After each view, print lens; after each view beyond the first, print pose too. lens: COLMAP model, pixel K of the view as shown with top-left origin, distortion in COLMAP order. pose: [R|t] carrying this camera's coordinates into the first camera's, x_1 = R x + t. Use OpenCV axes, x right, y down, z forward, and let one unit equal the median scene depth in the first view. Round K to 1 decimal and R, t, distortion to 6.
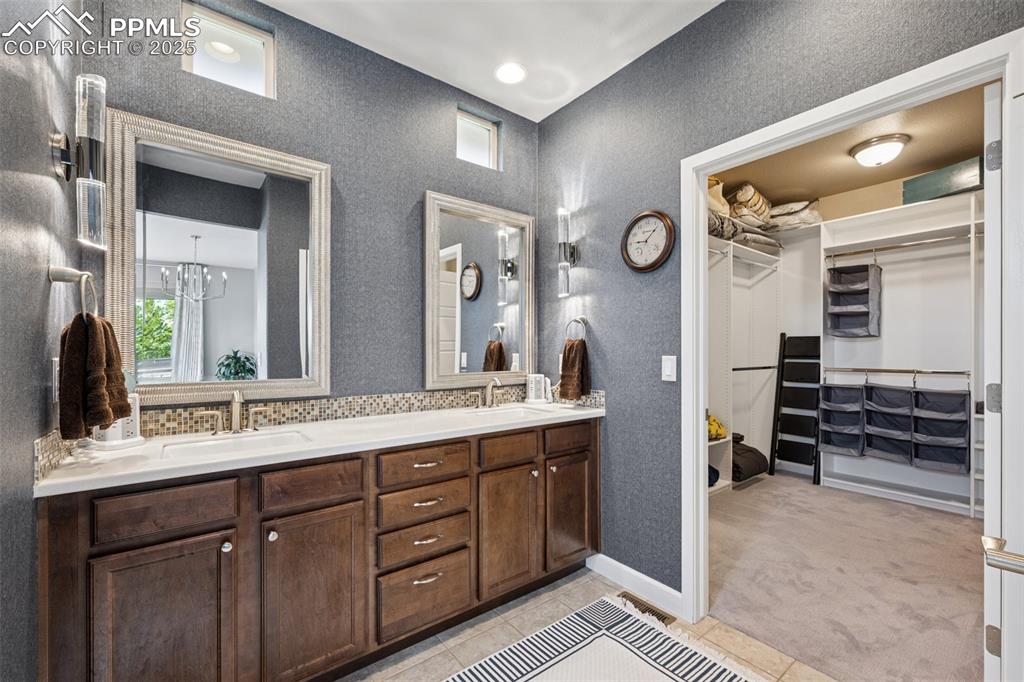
lens RADIAL K [[424.1, 0, 509.5], [0, 424.1, 349.6], [0, 0, 1]] dist [0.000937, 0.000004]
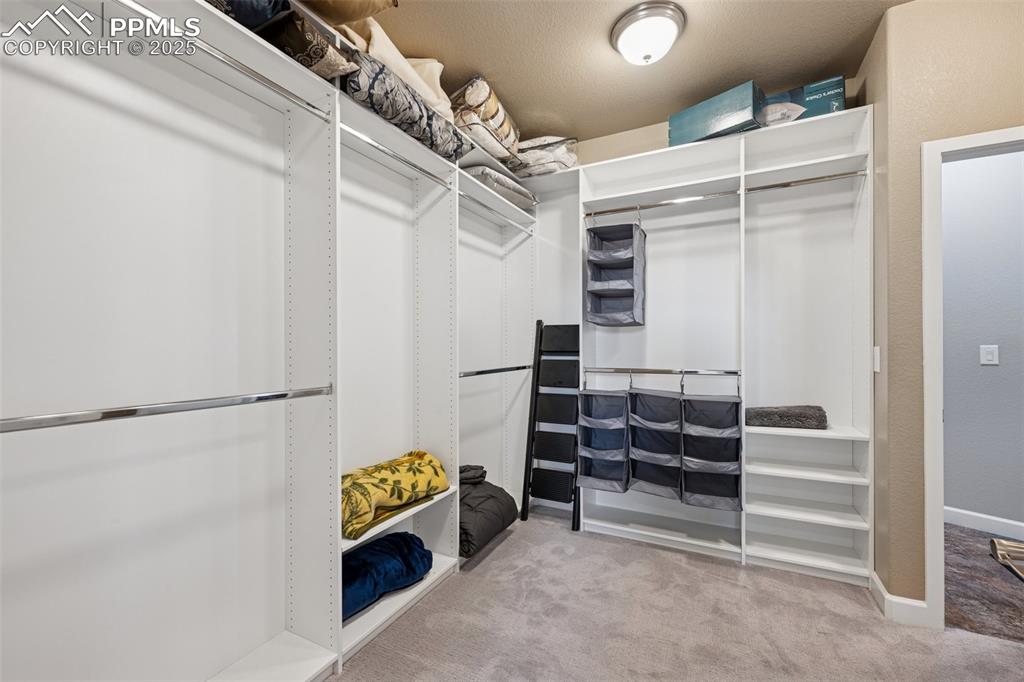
lens RADIAL K [[424.1, 0, 508.8], [0, 424.1, 340.5], [0, 0, 1]] dist [0.000937, 0.000004]
pose [[0.905247, 0.001348, 0.424884, 0.329582], [0.002158, 0.999967, -0.007769, 0.001616], [-0.424880, 0.007950, 0.905215, 0.413709]]
